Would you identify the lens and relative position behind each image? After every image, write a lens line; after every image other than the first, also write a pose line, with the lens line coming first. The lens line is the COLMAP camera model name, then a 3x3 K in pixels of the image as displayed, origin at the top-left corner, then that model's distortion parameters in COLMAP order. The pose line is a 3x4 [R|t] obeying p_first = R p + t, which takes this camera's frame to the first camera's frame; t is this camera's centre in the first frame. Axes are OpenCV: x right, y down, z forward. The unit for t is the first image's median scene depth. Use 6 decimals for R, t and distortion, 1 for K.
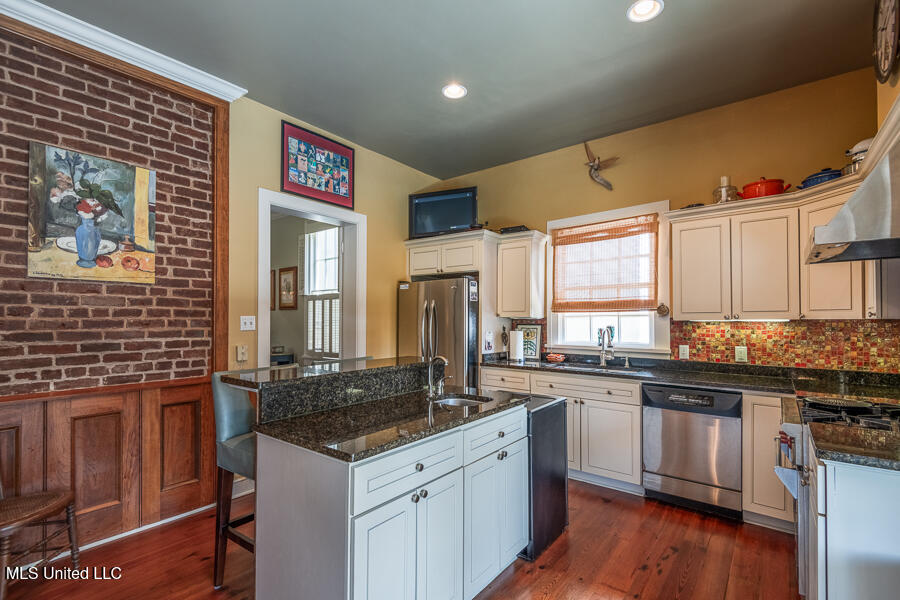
lens RADIAL K [[408.6, 0, 448.3], [0, 408.6, 316.0], [0, 0, 1]] dist [-0.003072, -0.000455]
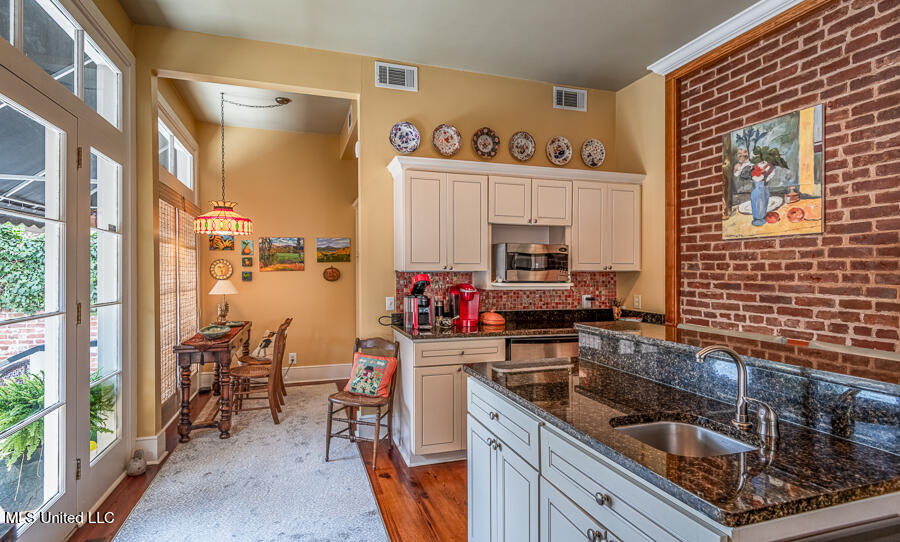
lens RADIAL K [[460.9, 0, 451.0], [0, 460.9, 267.2], [0, 0, 1]] dist [0.002504, -0.000210]
pose [[-0.546610, -0.002892, -0.837382, 0.542981], [0.007594, 0.999936, -0.008411, -0.002209], [0.837353, -0.010957, -0.546553, 0.867179]]
